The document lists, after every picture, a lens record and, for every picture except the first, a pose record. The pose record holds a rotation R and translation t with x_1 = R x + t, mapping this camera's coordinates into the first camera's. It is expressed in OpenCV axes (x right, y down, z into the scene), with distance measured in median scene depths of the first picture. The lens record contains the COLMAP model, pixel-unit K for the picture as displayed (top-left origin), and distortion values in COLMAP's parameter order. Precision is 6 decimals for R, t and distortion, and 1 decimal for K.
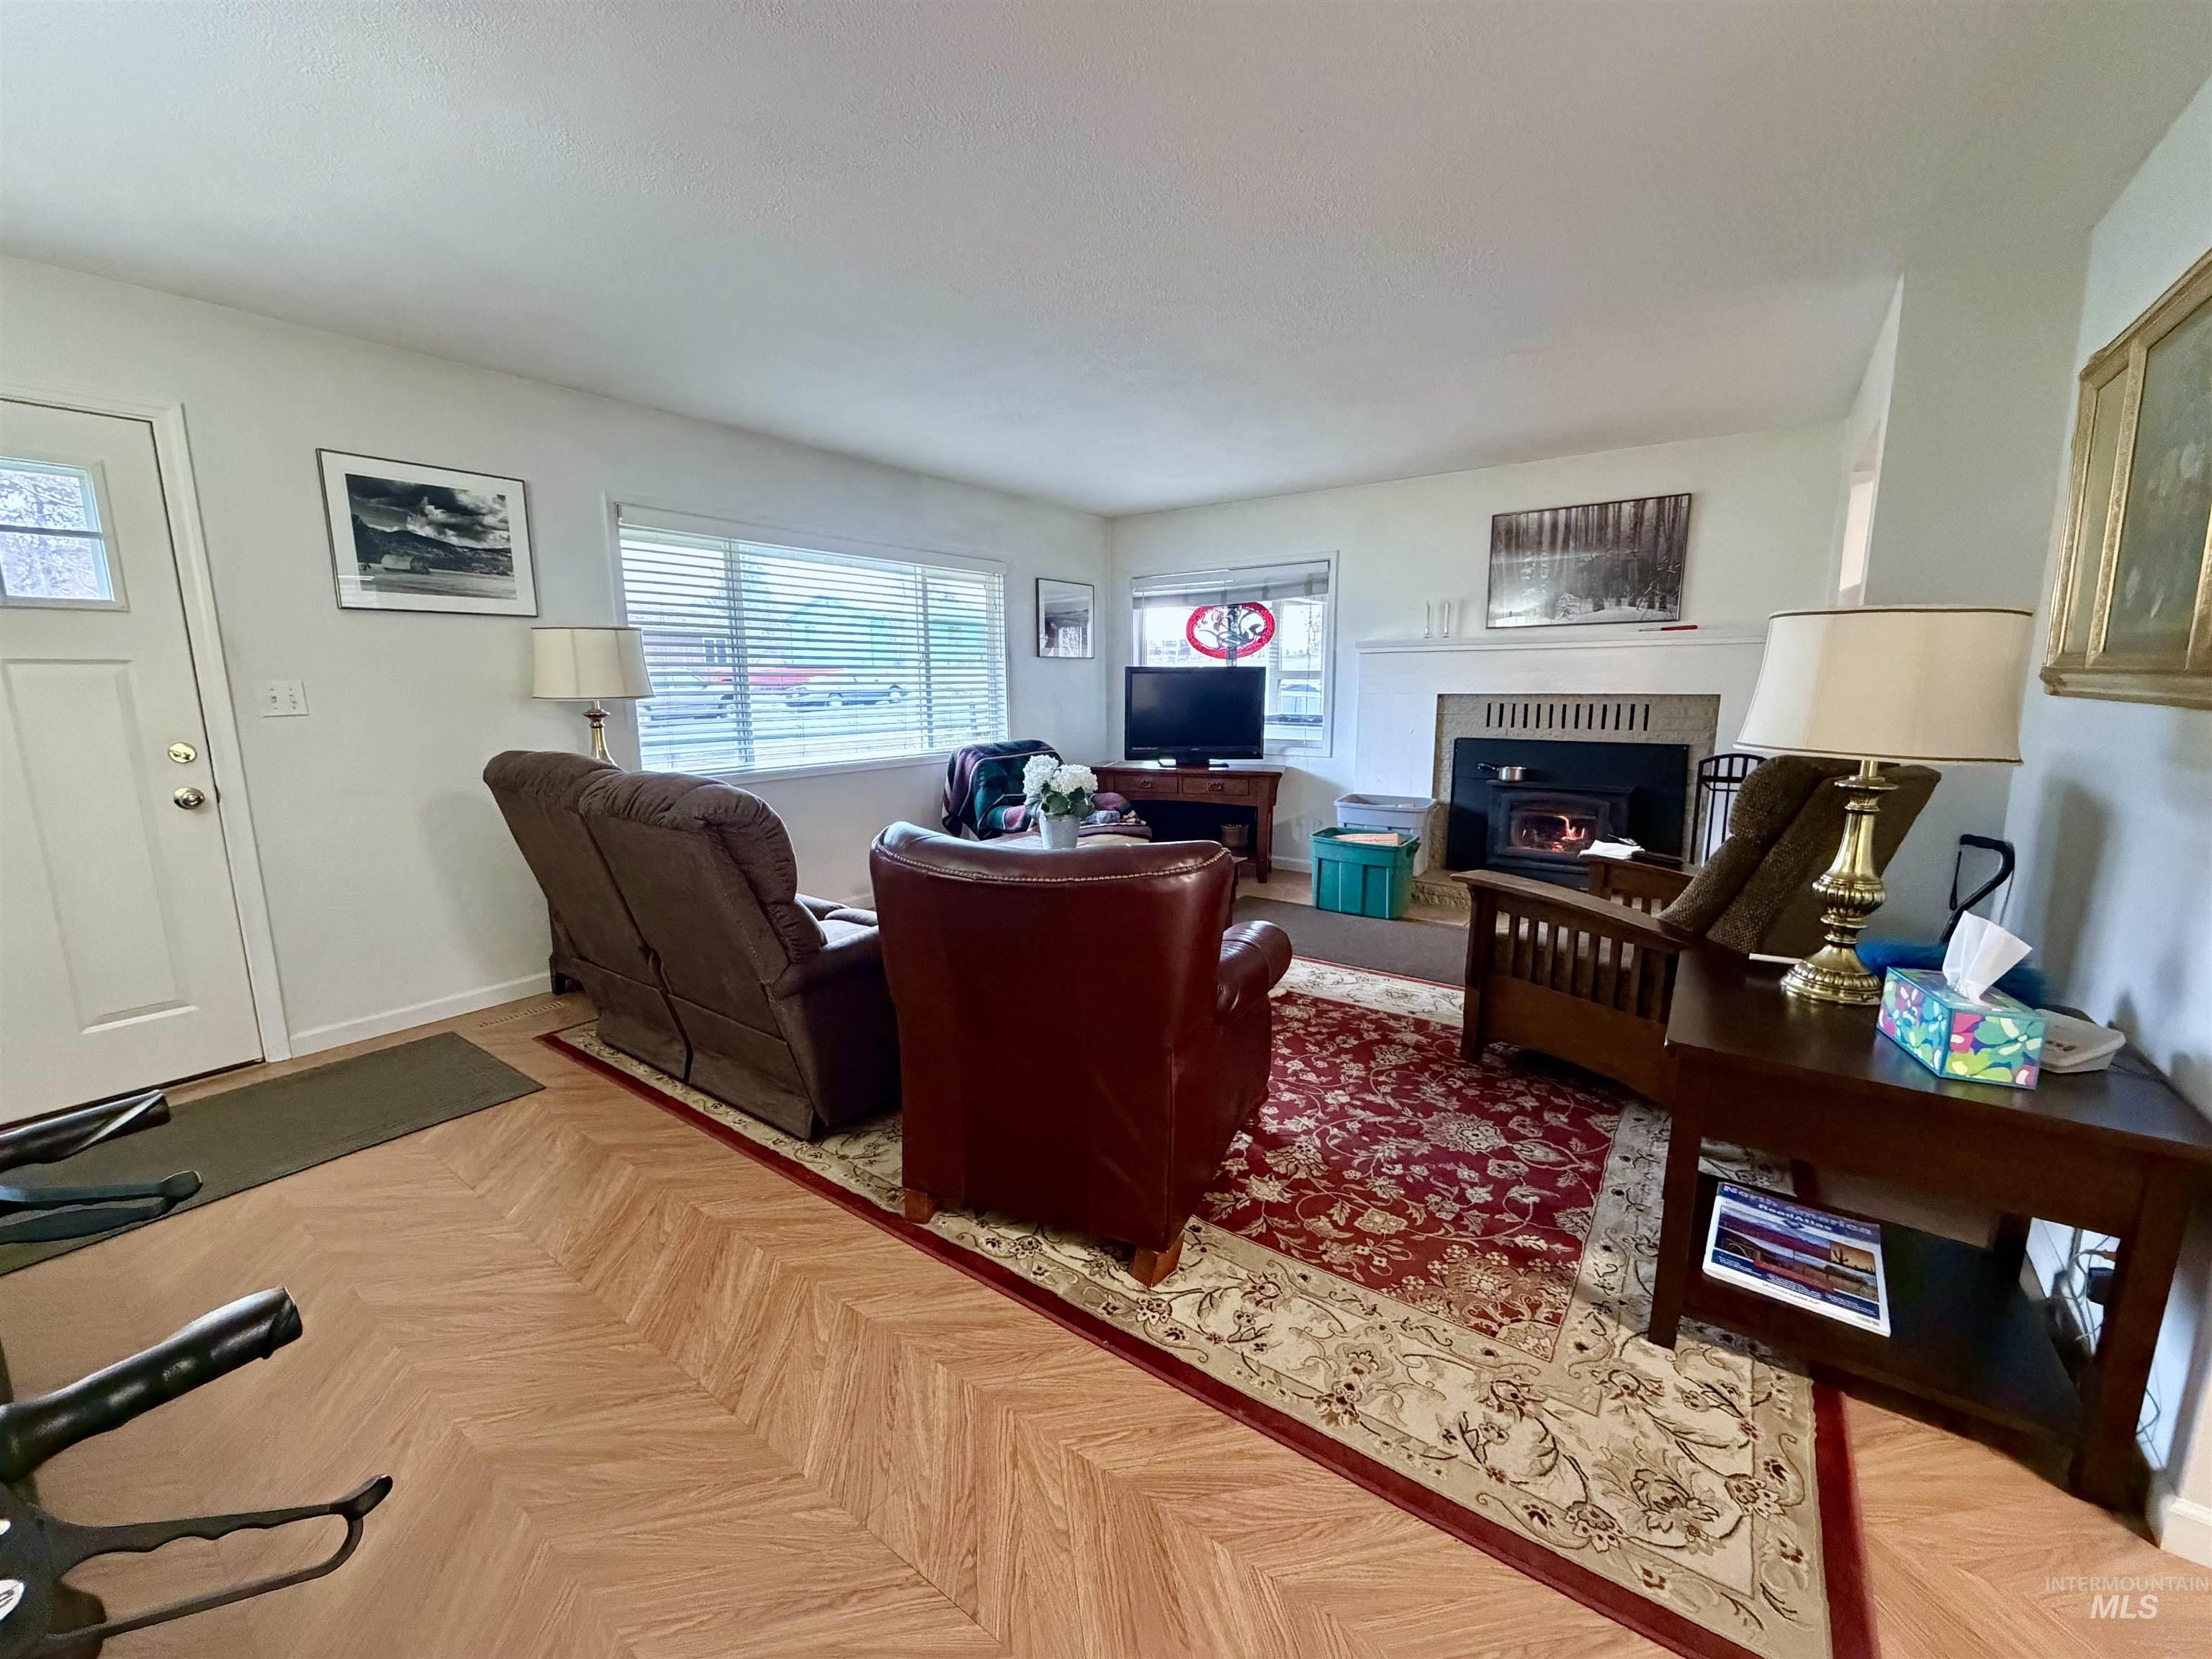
lens RADIAL K [[877.6, 0, 1093.7], [0, 877.6, 829.4], [0, 0, 1]] dist [-0.002005, -0.000027]
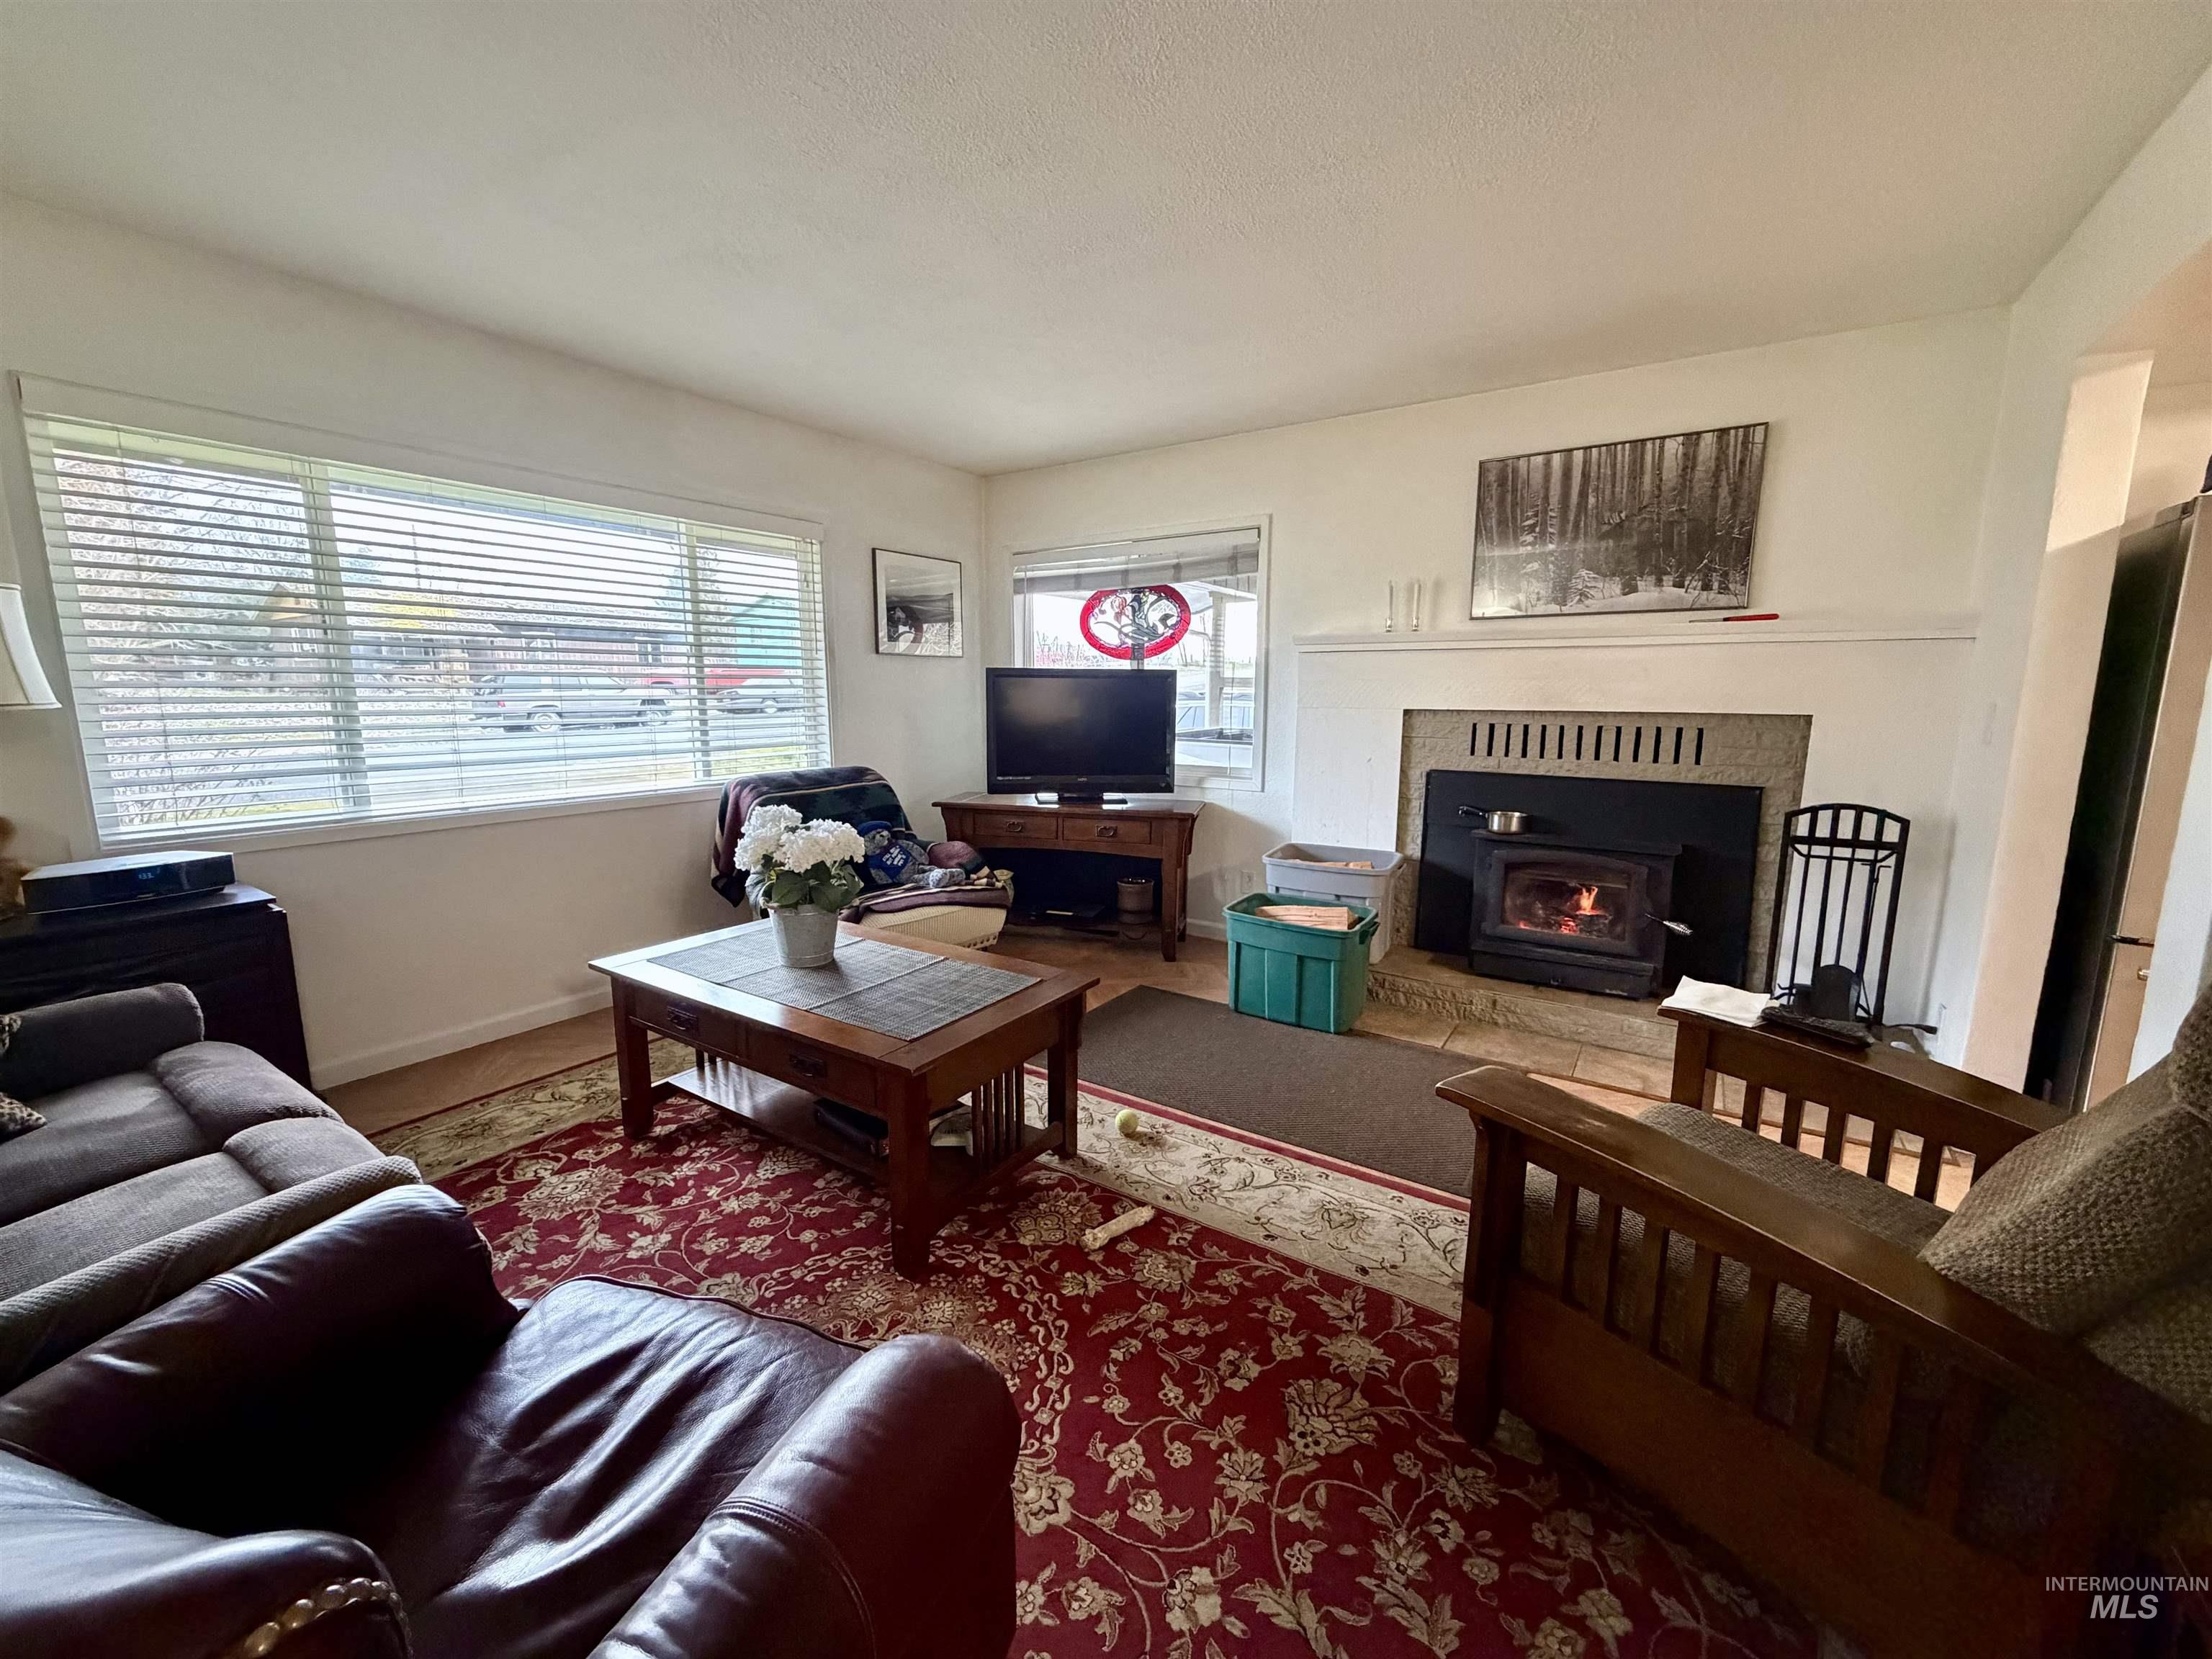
lens RADIAL K [[877.6, 0, 1093.7], [0, 877.6, 829.4], [0, 0, 1]] dist [-0.002005, -0.000027]
pose [[0.999258, 0.003744, 0.038333, 0.113683], [-0.003451, 0.999964, -0.007707, -0.050781], [-0.038360, 0.007569, 0.999235, 0.299184]]
